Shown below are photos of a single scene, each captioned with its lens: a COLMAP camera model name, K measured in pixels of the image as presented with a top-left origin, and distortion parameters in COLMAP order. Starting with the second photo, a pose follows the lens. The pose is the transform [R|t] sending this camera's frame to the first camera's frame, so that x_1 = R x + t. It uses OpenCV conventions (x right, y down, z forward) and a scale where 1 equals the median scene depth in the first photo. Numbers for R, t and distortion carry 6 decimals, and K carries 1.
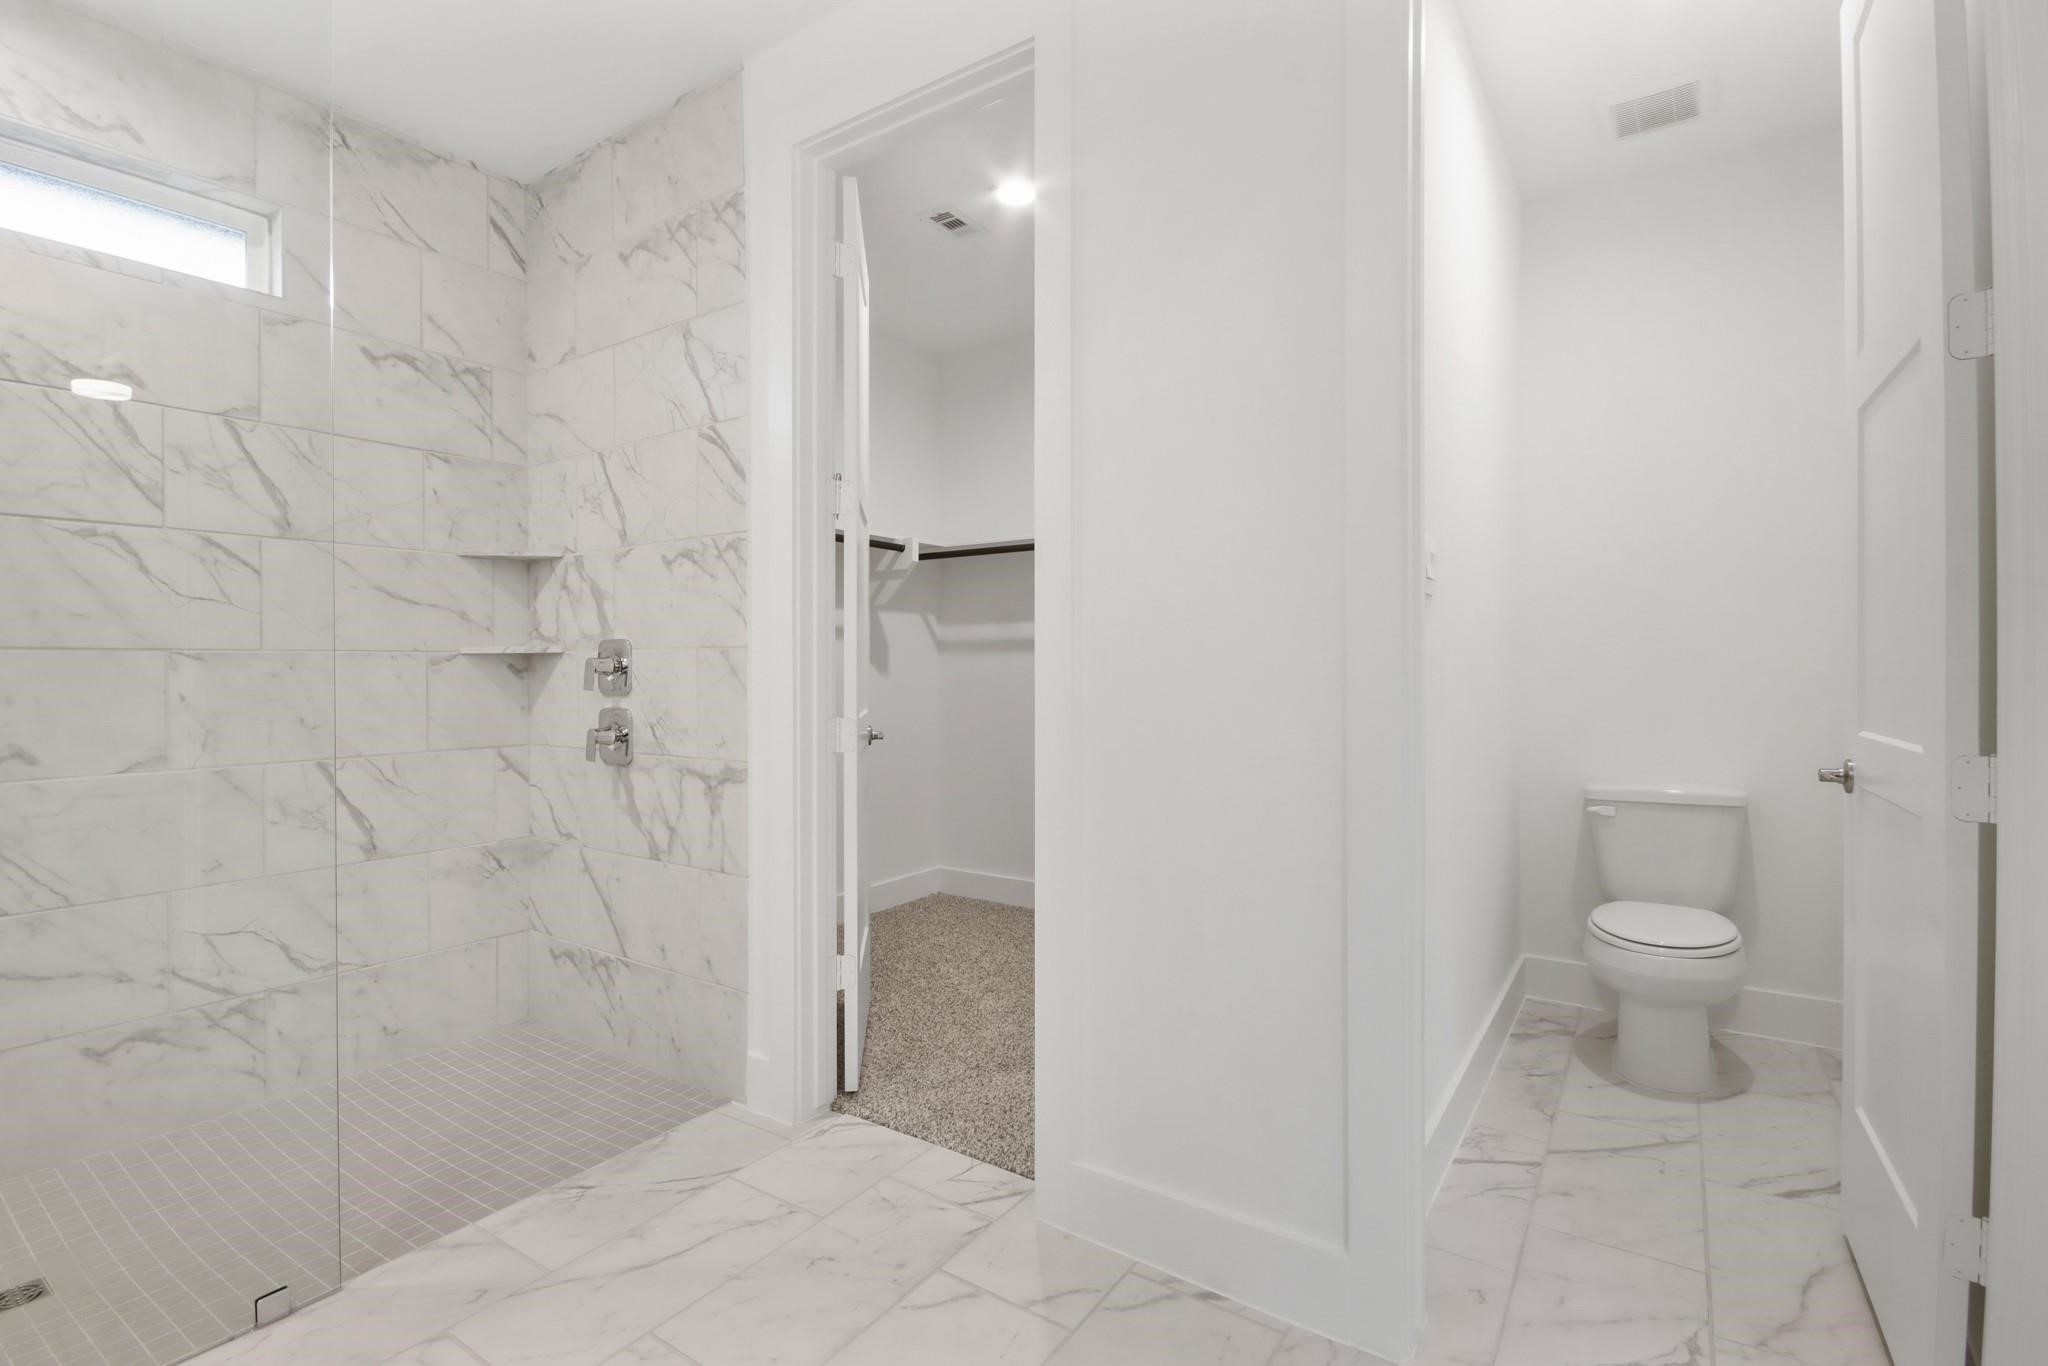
lens RADIAL K [[944.5, 0, 1021.9], [0, 944.5, 668.3], [0, 0, 1]] dist [-0.000611, -0.013663]
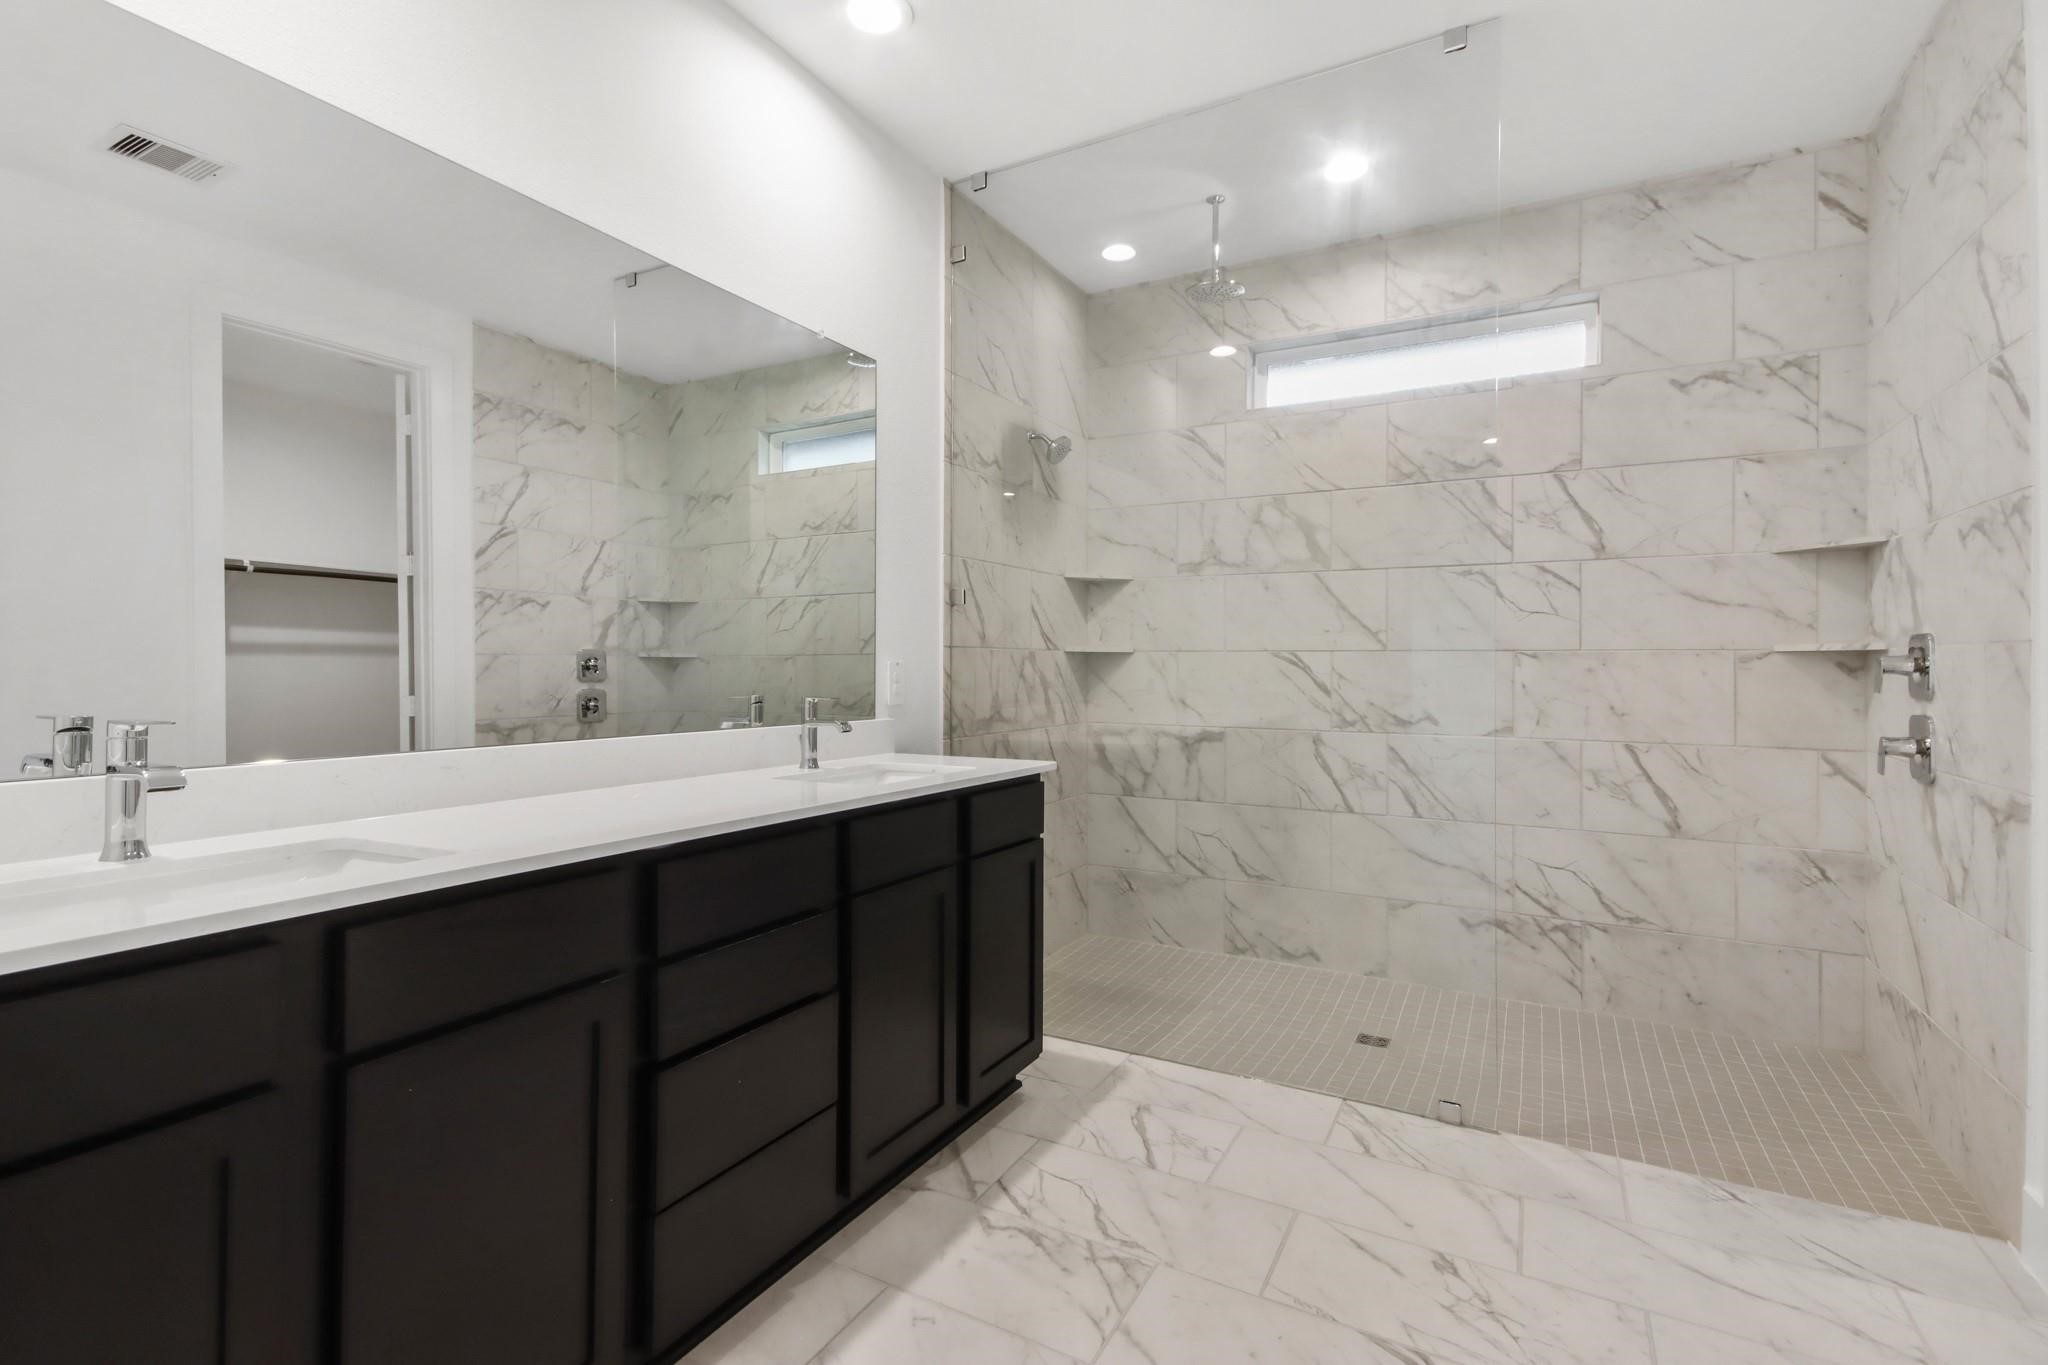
lens RADIAL K [[930.9, 0, 1020.5], [0, 930.9, 653.2], [0, 0, 1]] dist [0.022622, -0.020241]
pose [[0.069444, -0.004050, -0.997578, 0.373074], [-0.007379, 0.999962, -0.004573, -0.003874], [0.997559, 0.007679, 0.069411, 0.151233]]
